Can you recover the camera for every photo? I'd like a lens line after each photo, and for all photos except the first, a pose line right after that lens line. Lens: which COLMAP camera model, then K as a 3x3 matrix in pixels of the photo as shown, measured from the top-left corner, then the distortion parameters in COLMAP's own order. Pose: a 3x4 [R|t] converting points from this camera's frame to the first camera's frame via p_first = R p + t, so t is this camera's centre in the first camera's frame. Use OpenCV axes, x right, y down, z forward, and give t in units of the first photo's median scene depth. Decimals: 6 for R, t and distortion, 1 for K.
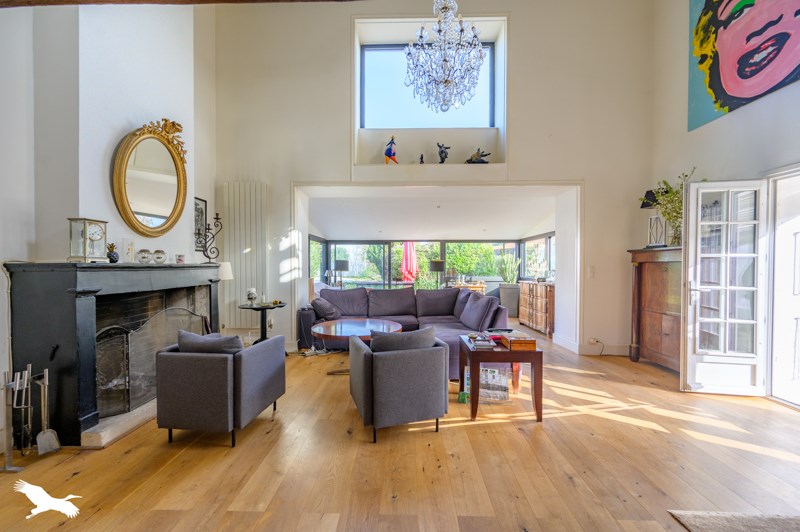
lens RADIAL K [[318.7, 0, 397.7], [0, 318.7, 268.1], [0, 0, 1]] dist [0.000216, 0.000011]
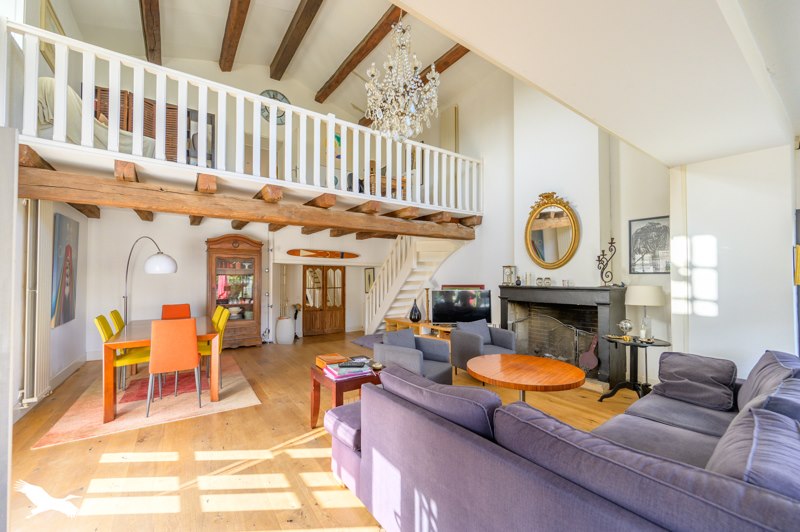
lens RADIAL K [[318.7, 0, 400.6], [0, 318.7, 270.1], [0, 0, 1]] dist [0.000216, 0.000011]
pose [[-0.810320, -0.010230, -0.585899, 0.779987], [-0.002202, 0.999894, -0.014414, -0.070080], [0.585984, -0.010390, -0.810256, 1.908356]]
